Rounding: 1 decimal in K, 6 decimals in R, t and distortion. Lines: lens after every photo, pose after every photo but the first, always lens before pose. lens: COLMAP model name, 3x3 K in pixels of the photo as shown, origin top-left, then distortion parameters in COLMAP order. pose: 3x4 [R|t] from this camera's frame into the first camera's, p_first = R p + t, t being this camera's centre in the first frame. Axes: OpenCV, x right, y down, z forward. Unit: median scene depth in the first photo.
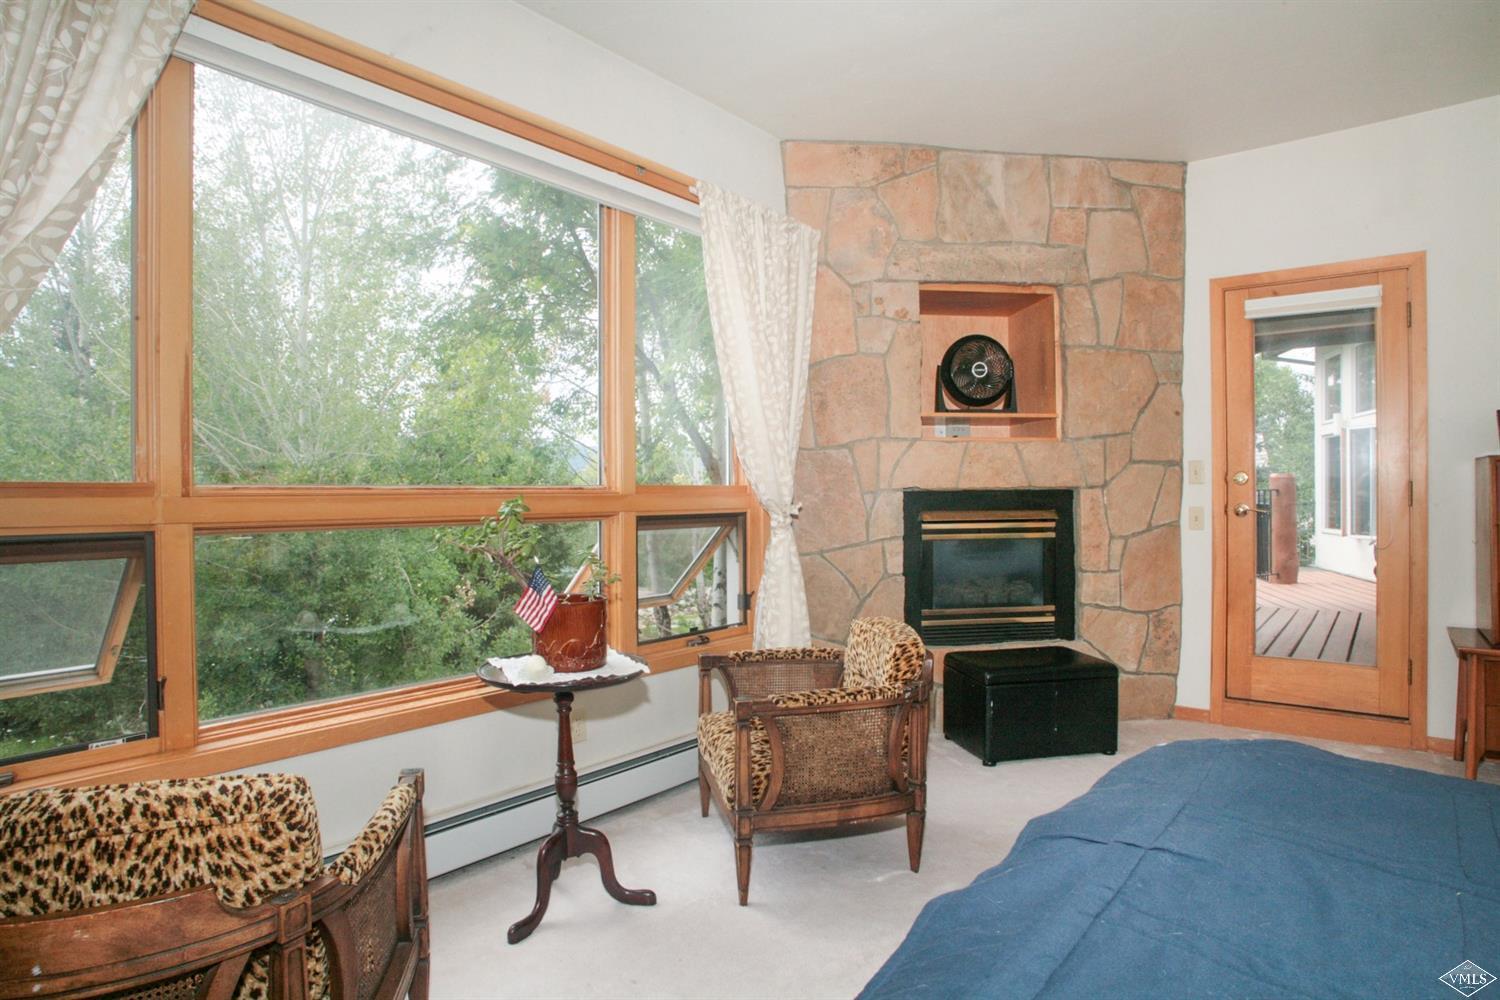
lens RADIAL K [[880.8, 0, 746.5], [0, 880.8, 497.9], [0, 0, 1]] dist [-0.121790, 0.069446]
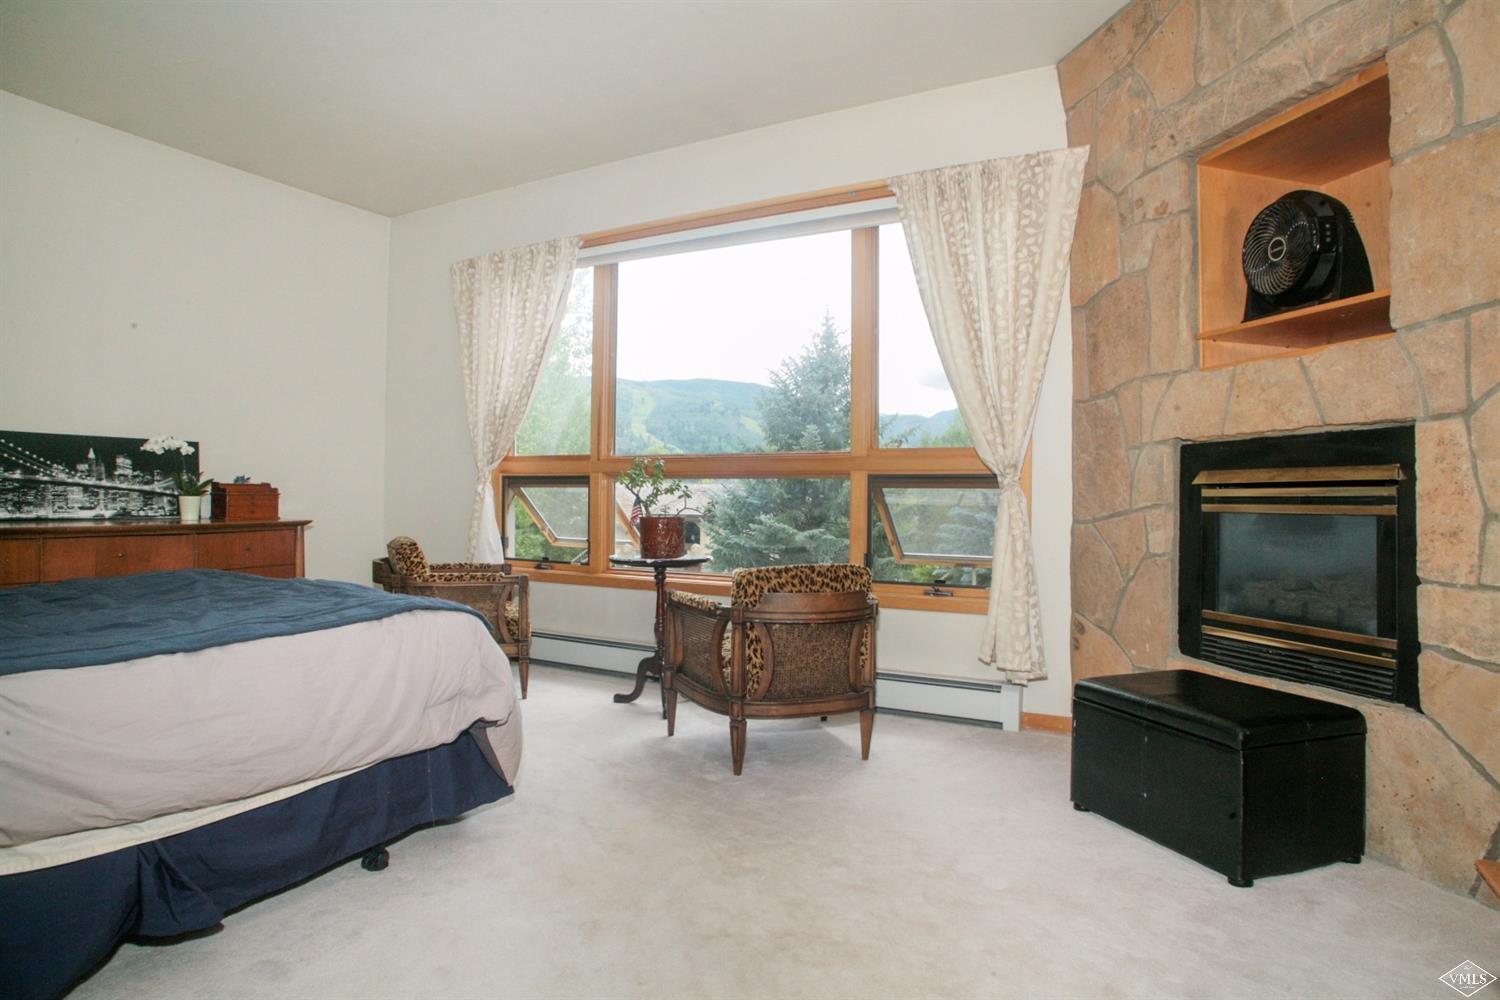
lens RADIAL K [[880.8, 0, 746.5], [0, 880.8, 497.9], [0, 0, 1]] dist [-0.121790, 0.069446]
pose [[0.133158, 0.006739, -0.991072, 0.846553], [-0.013626, 0.999895, 0.004968, 0.038961], [0.991001, 0.012843, 0.133236, 0.542072]]
